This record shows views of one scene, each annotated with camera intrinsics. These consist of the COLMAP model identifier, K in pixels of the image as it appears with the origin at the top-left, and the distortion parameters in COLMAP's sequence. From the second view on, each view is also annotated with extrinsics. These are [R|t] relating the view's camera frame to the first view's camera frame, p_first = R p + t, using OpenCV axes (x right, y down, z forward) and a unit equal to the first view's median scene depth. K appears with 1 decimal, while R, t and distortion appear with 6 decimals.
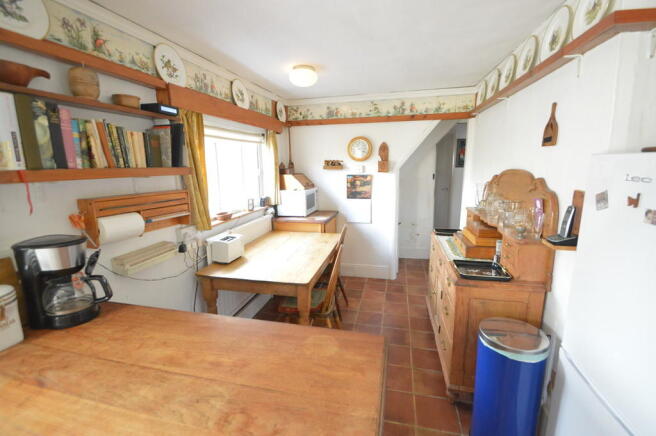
lens RADIAL K [[292.1, 0, 325.8], [0, 292.1, 217.3], [0, 0, 1]] dist [-0.000952, -0.000720]
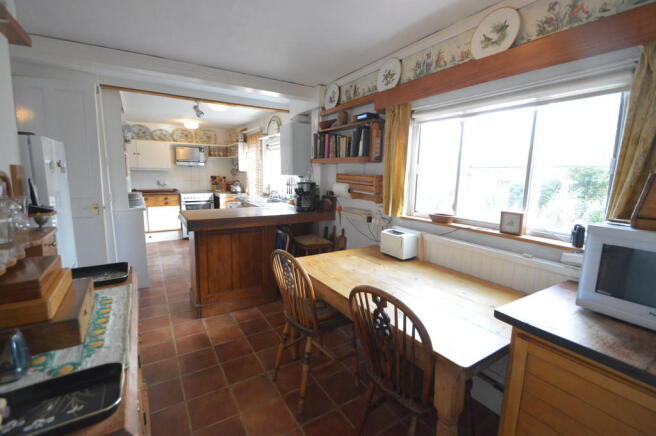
lens RADIAL K [[292.1, 0, 325.8], [0, 292.1, 217.3], [0, 0, 1]] dist [-0.000952, -0.000720]
pose [[-0.700714, 0.108473, -0.705148, 0.598122], [-0.139930, 0.948281, 0.284925, -0.260008], [0.699585, 0.298322, -0.649295, 1.796052]]
